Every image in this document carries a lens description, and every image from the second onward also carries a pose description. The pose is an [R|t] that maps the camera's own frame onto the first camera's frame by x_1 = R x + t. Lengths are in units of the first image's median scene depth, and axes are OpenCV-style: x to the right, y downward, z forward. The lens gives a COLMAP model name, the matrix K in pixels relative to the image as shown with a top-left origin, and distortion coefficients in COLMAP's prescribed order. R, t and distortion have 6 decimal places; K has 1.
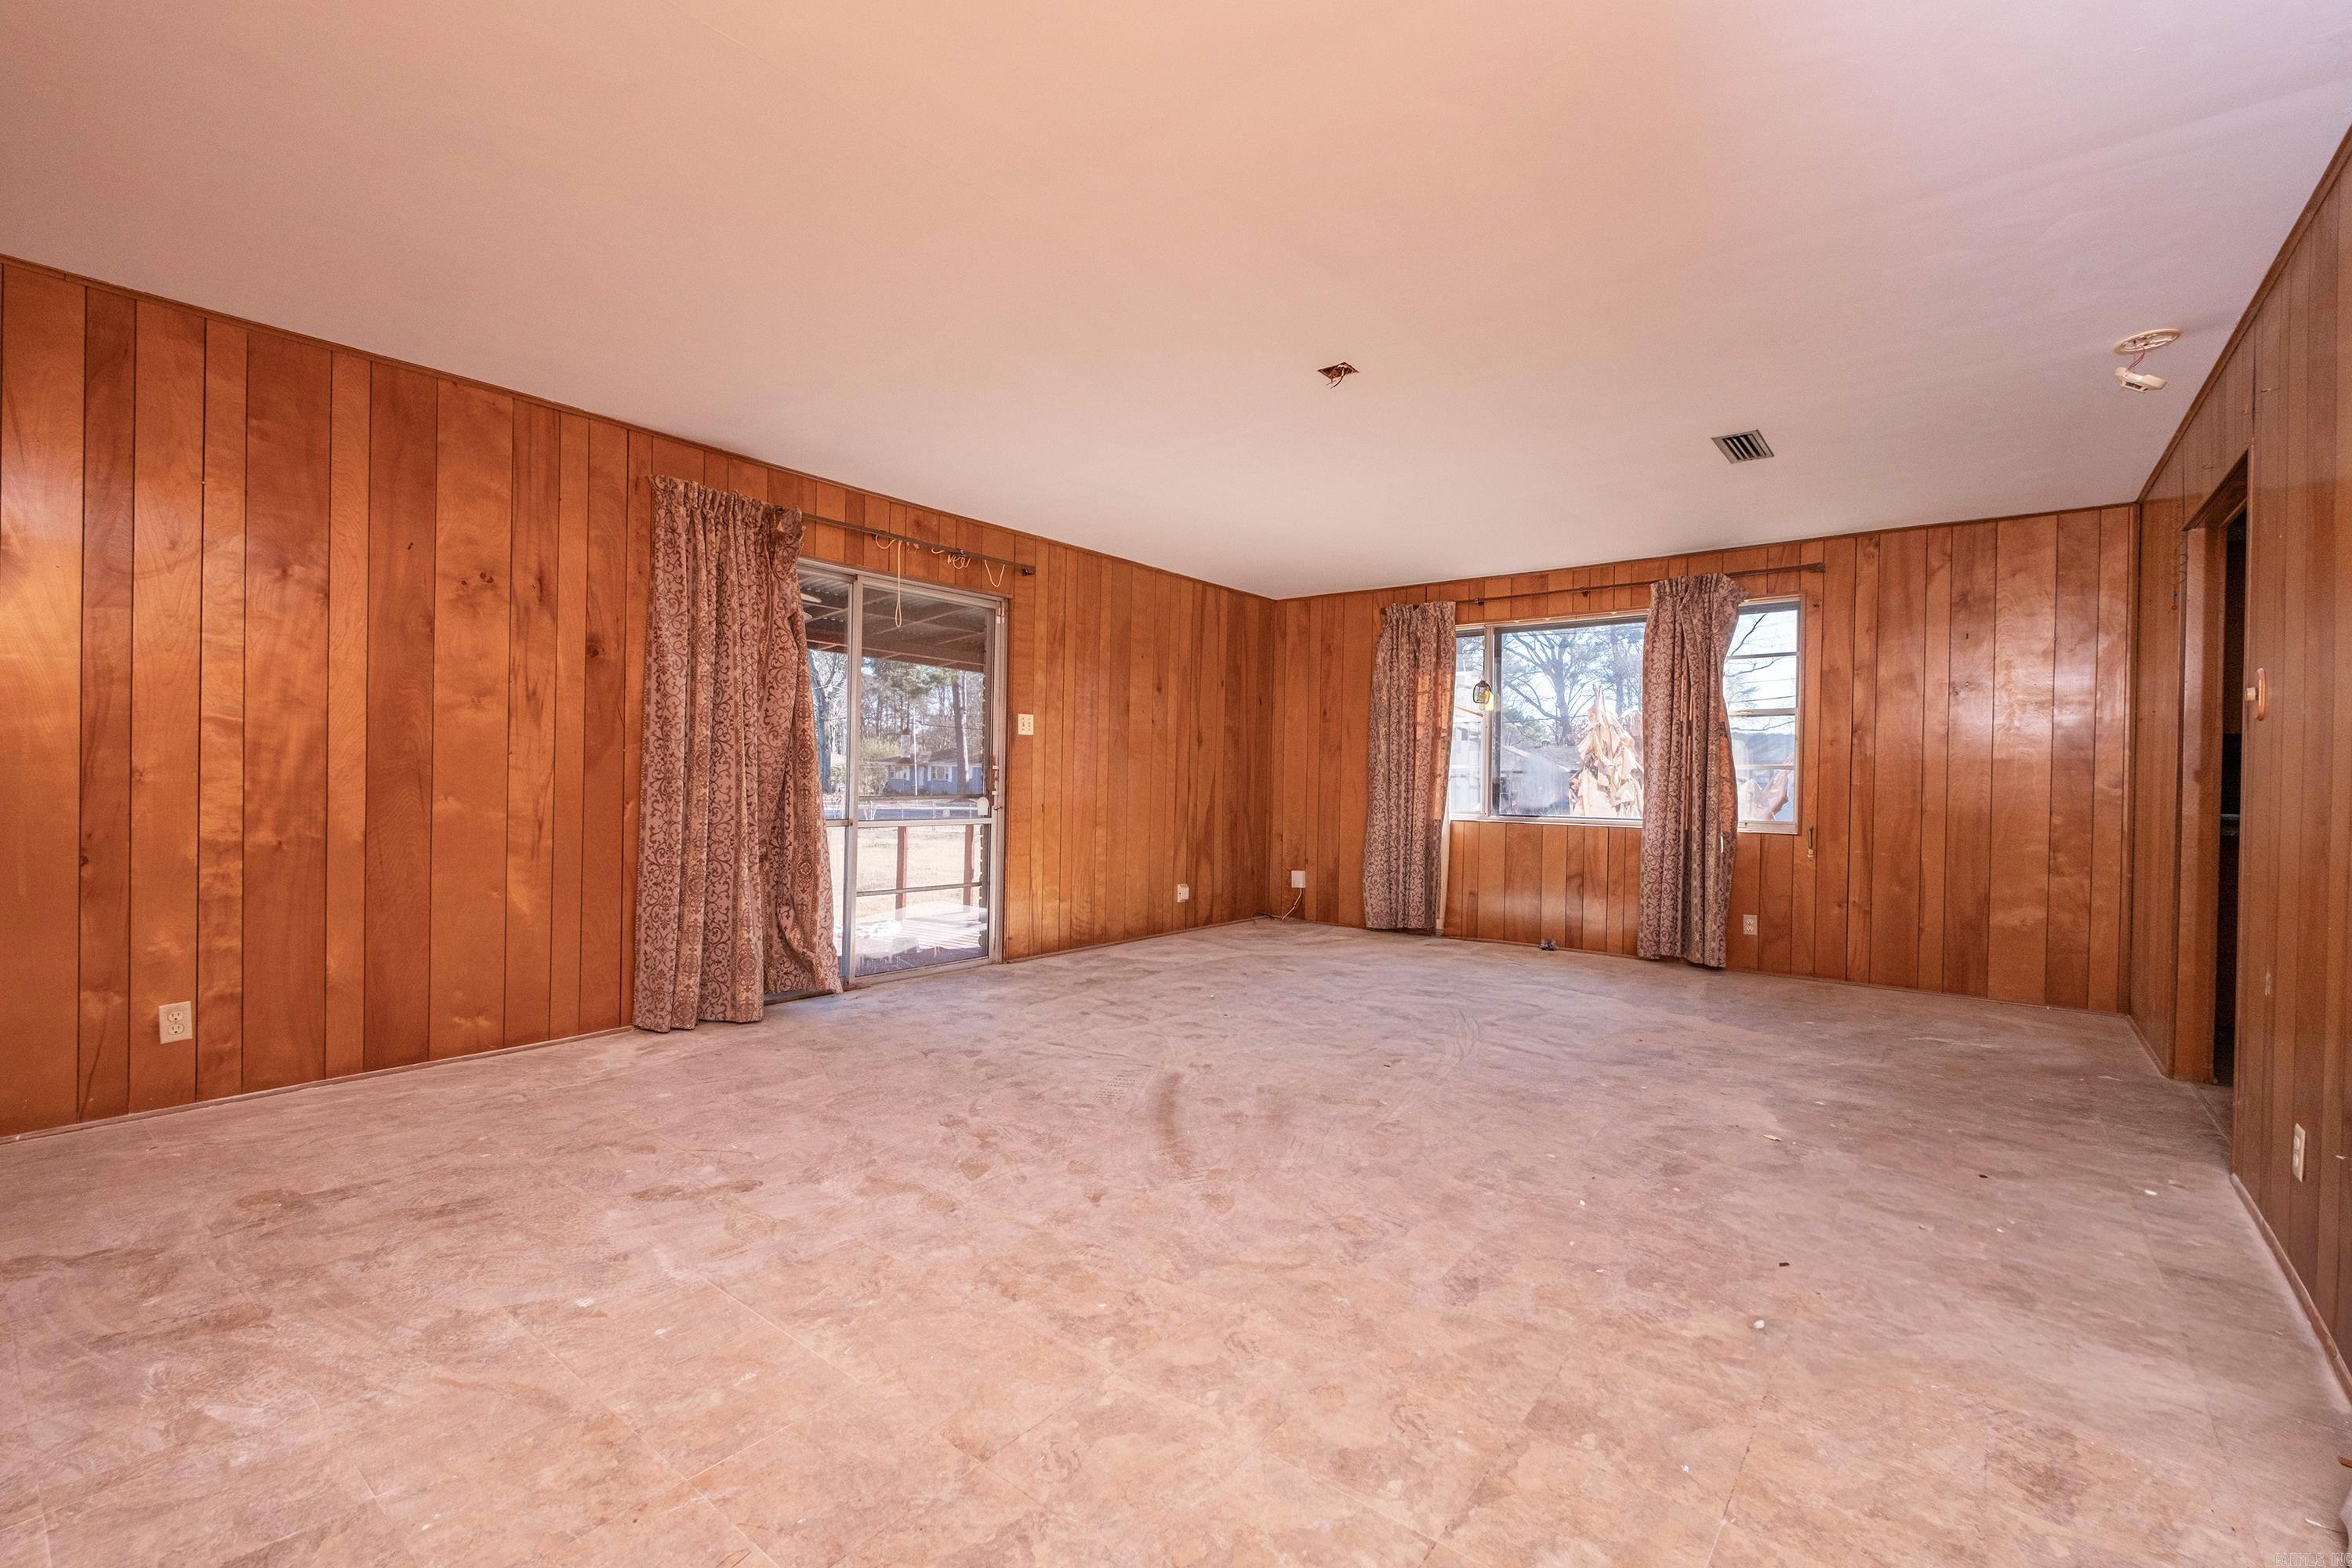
lens RADIAL K [[1007.9, 0, 1180.1], [0, 1007.9, 776.8], [0, 0, 1]] dist [0.003828, -0.004561]
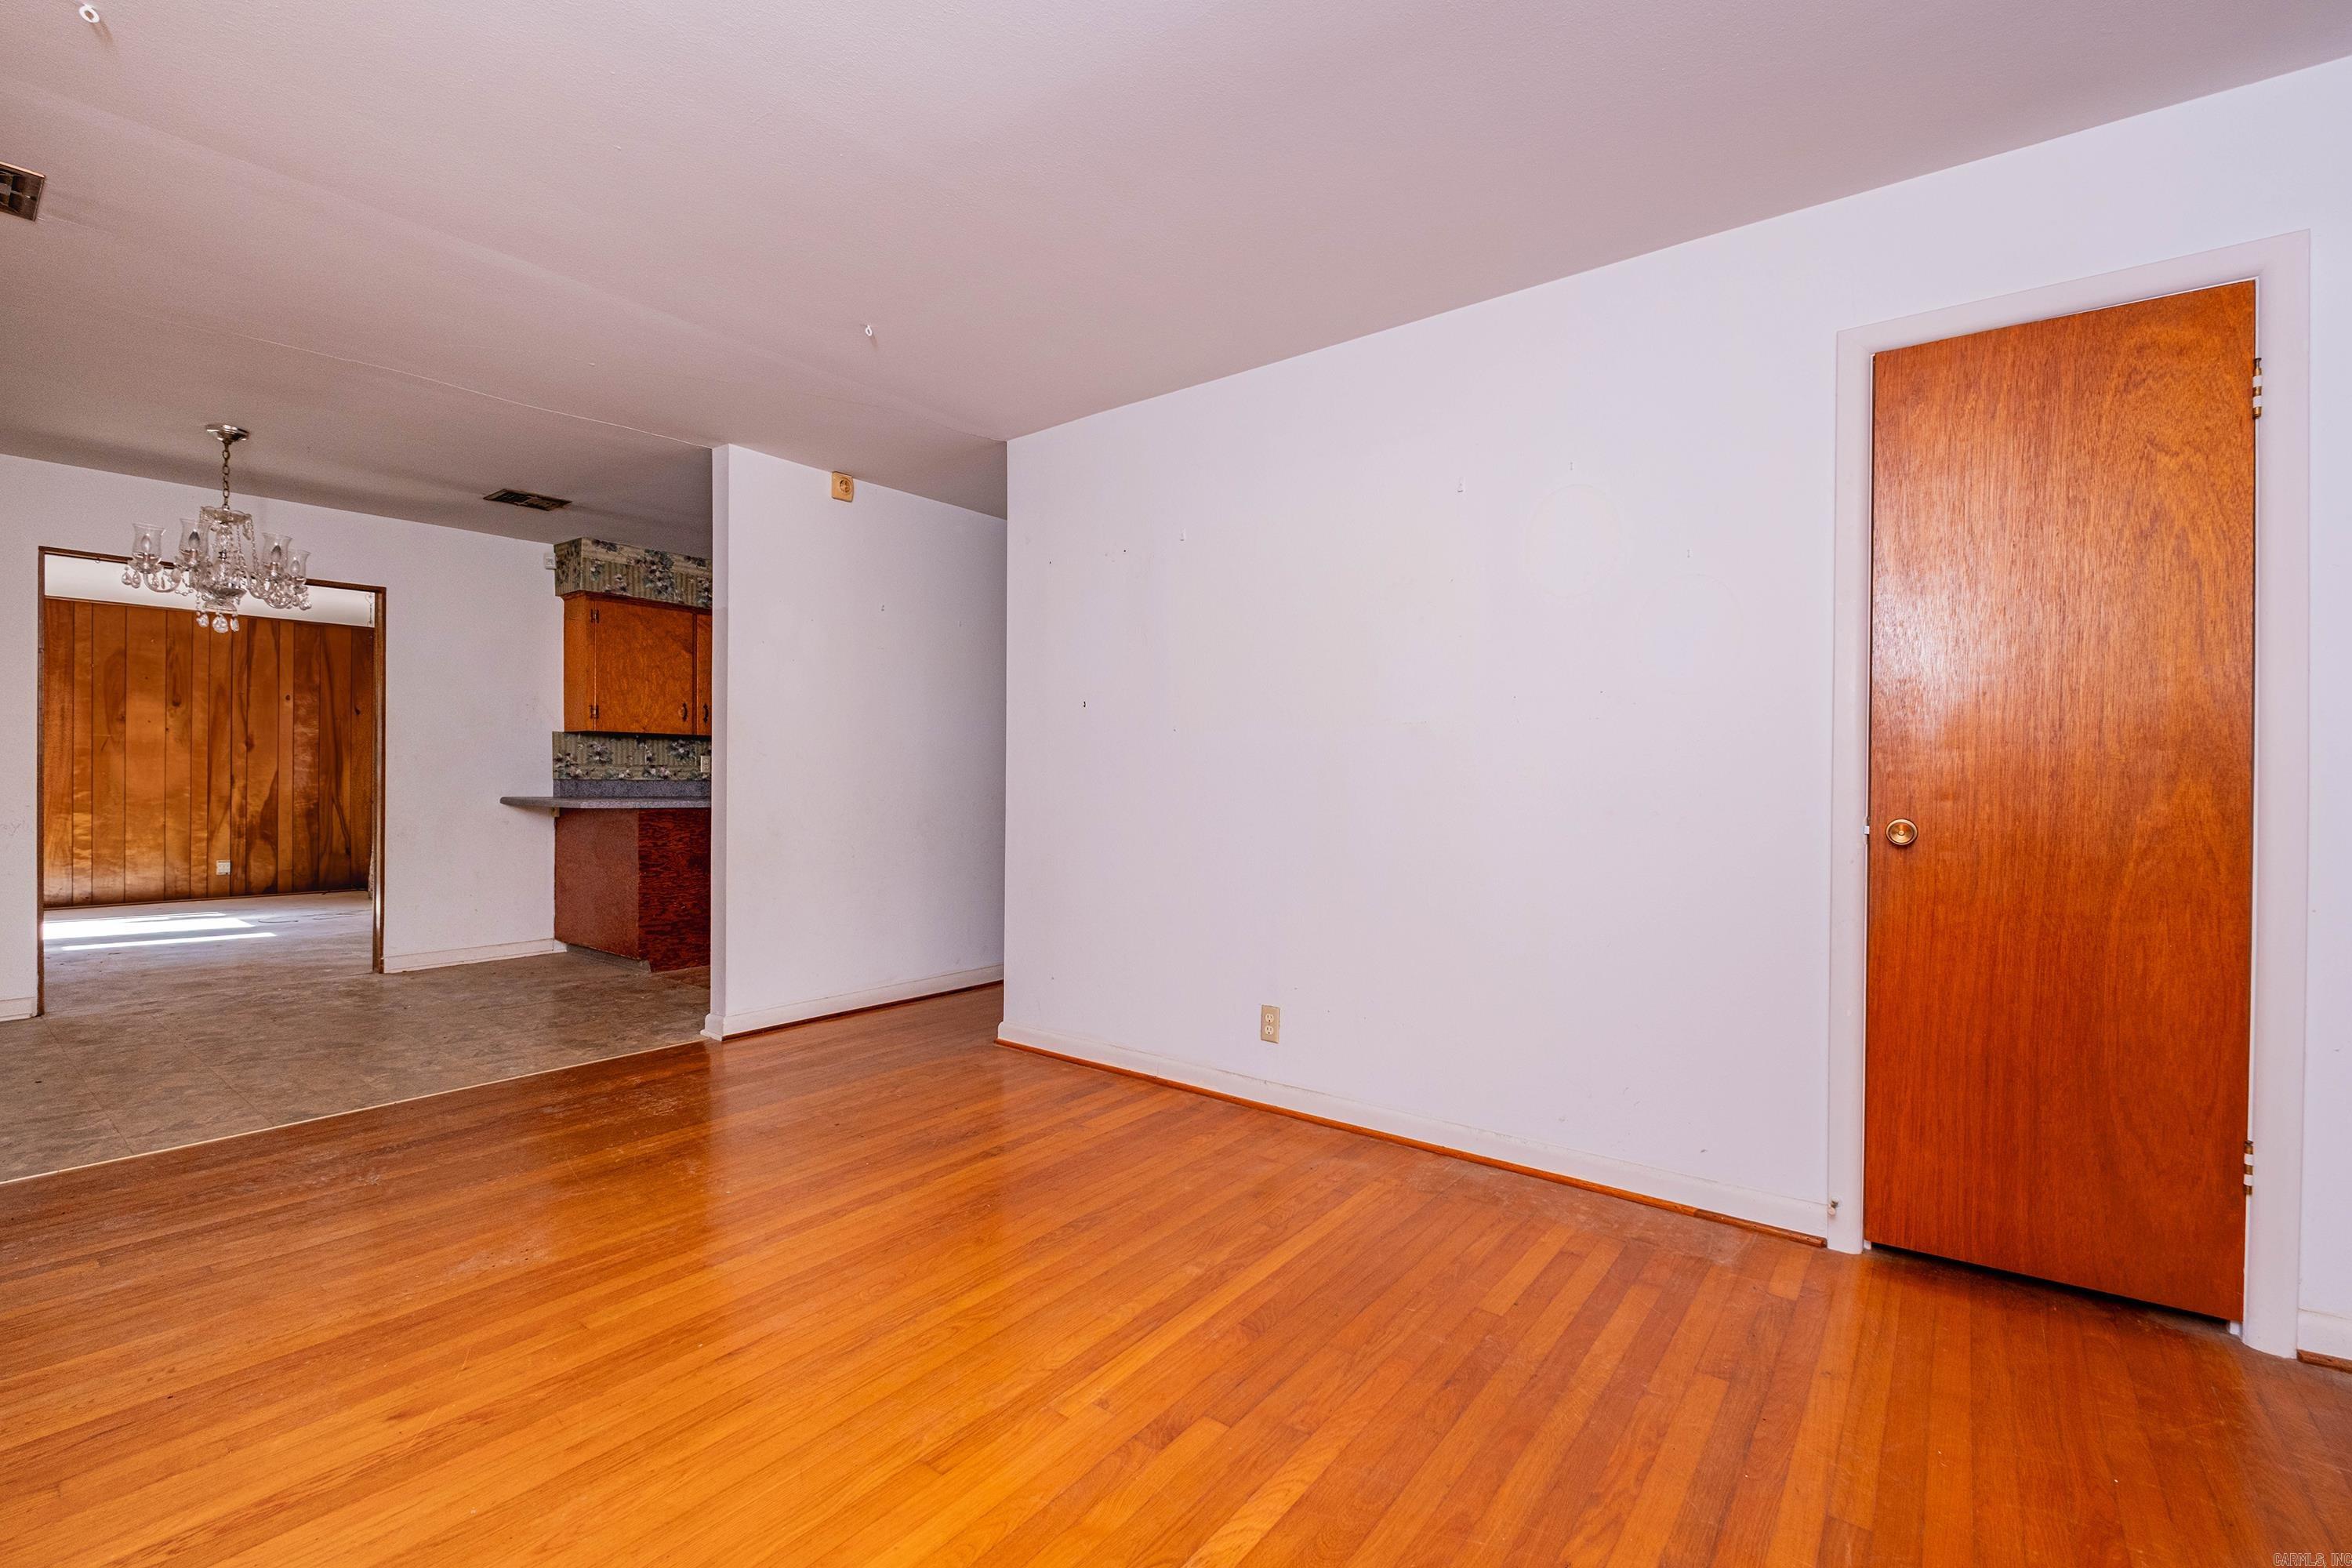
lens RADIAL K [[1007.9, 0, 1179.4], [0, 1007.9, 782.7], [0, 0, 1]] dist [0.003828, -0.004561]
pose [[0.999882, -0.010308, 0.011381, 2.460808], [0.010308, 0.999947, 0.000047, 0.048682], [-0.011381, 0.000070, 0.999935, -0.539548]]
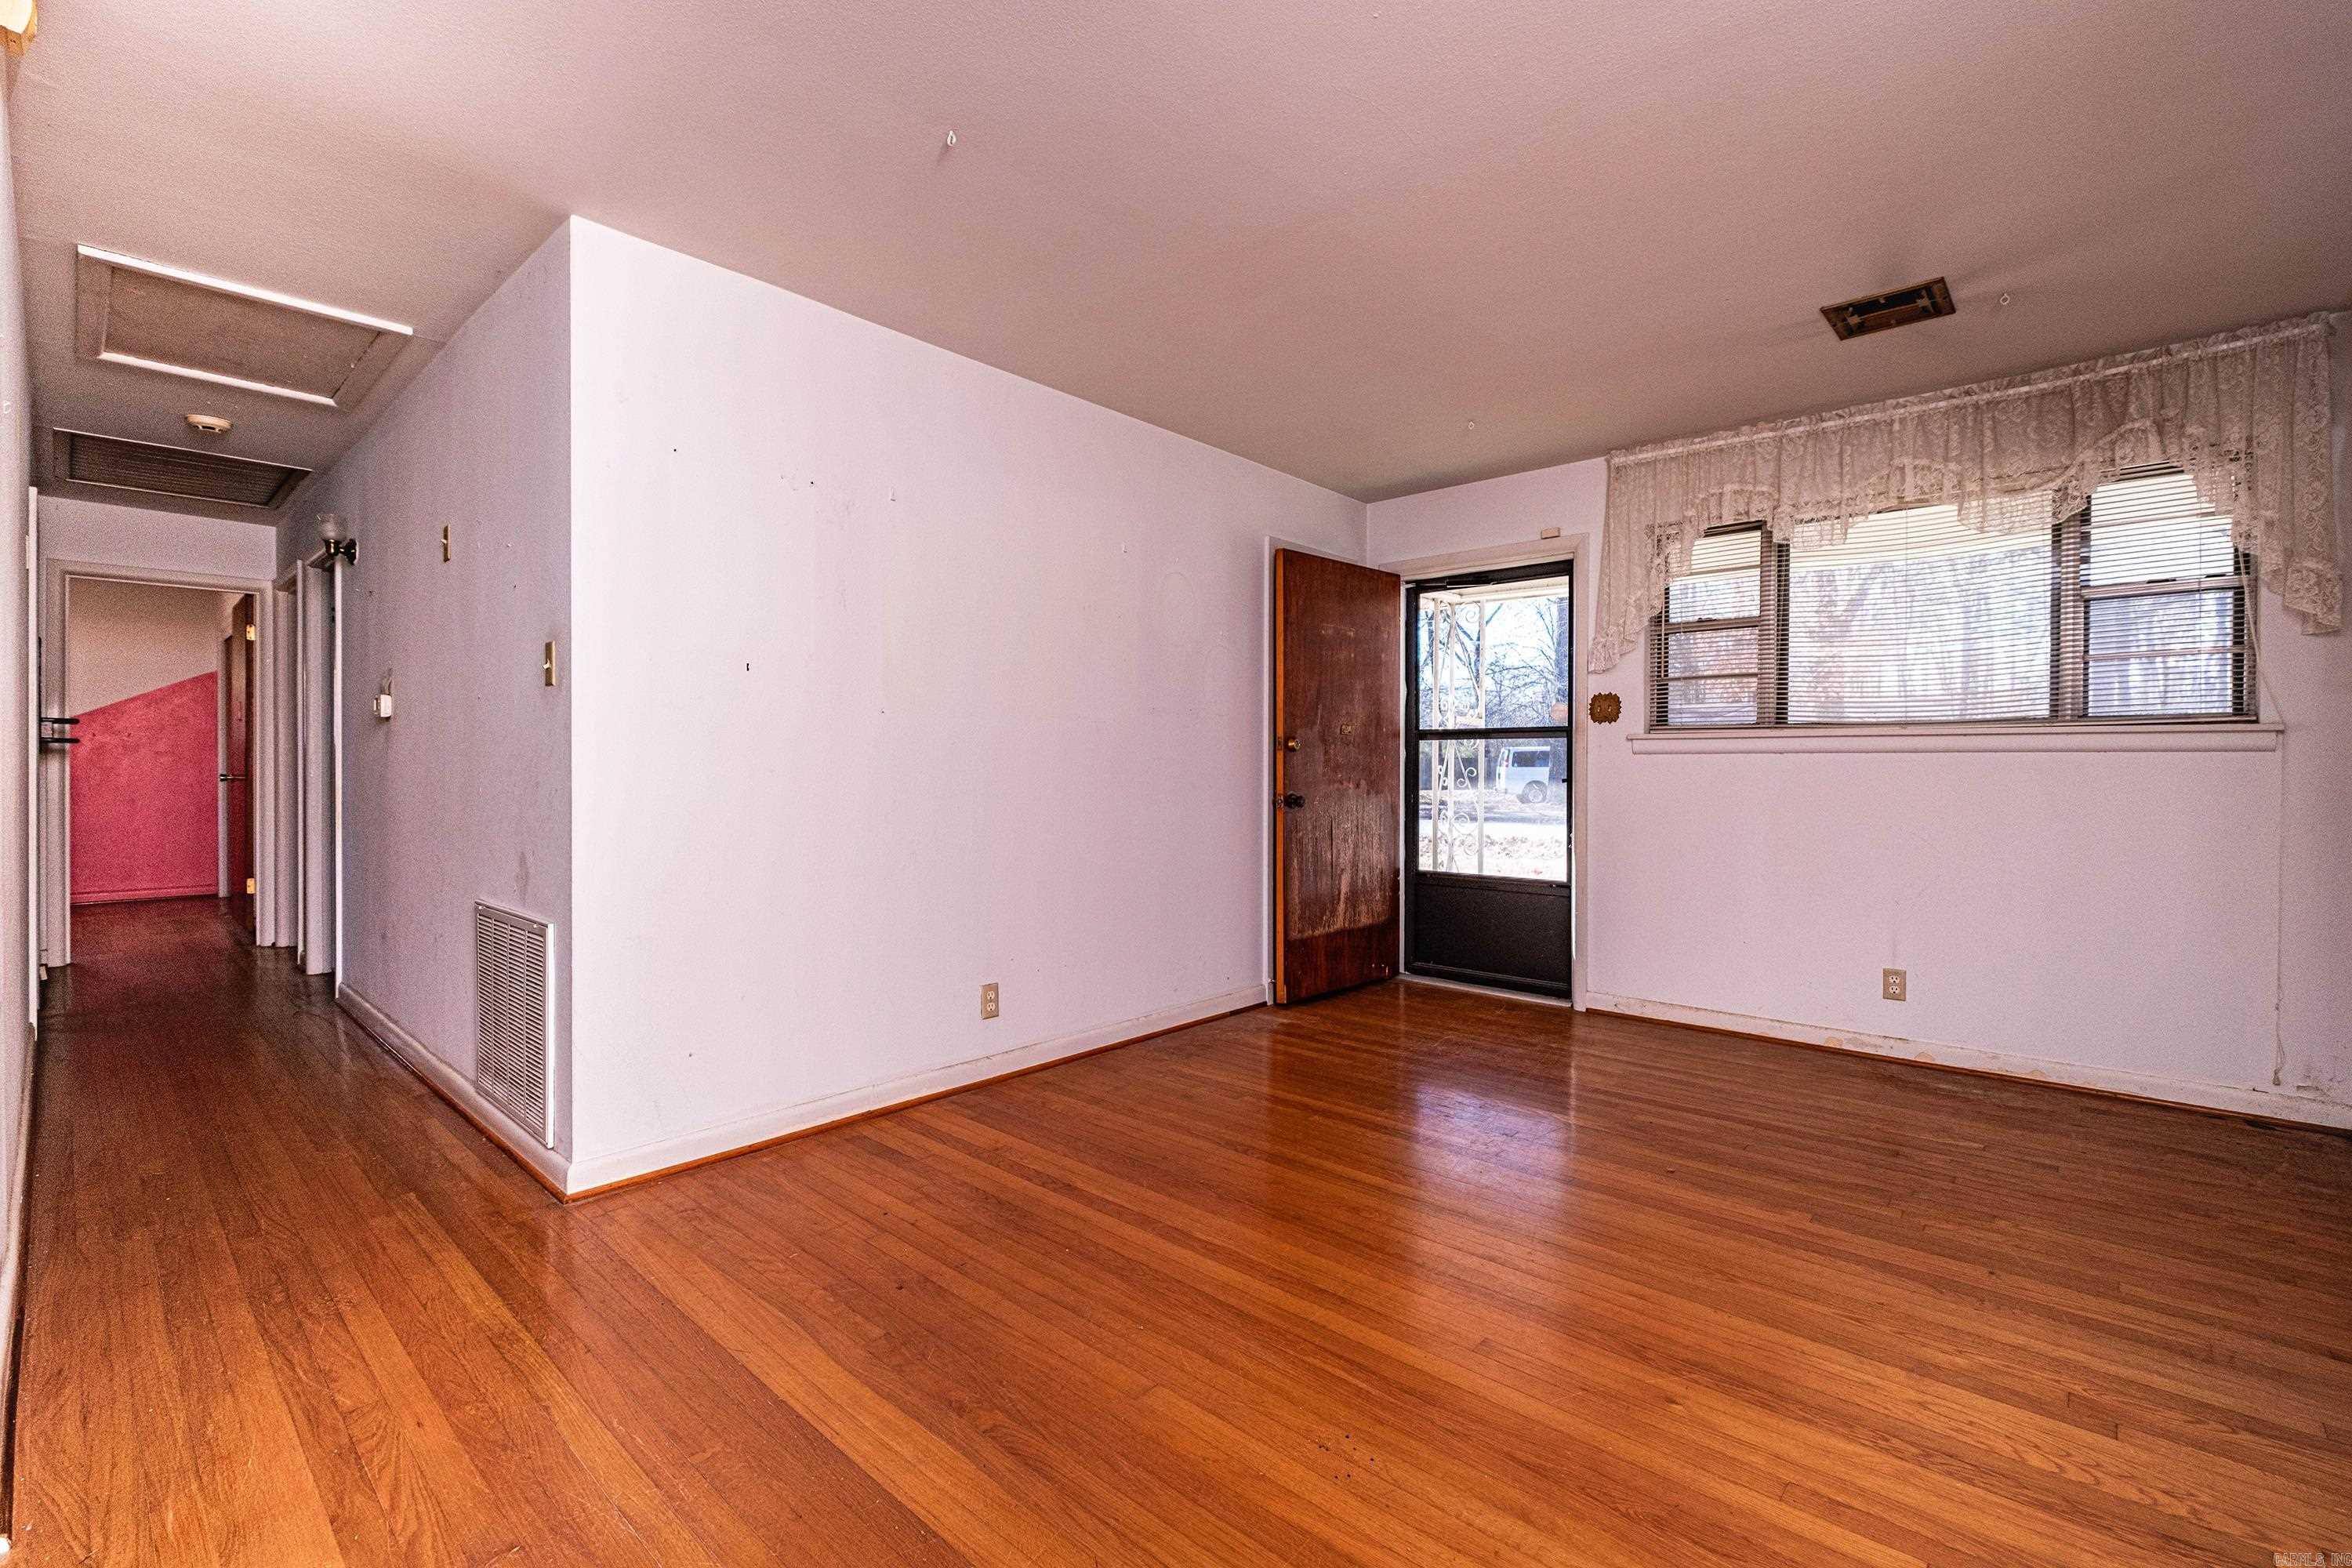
lens RADIAL K [[1007.9, 0, 1170.8], [0, 1007.9, 775.0], [0, 0, 1]] dist [0.003828, -0.004561]
pose [[0.071864, -0.024494, 0.997114, 1.521500], [0.001956, 0.999700, 0.024417, 0.028941], [-0.997413, 0.000195, 0.071891, 0.206558]]
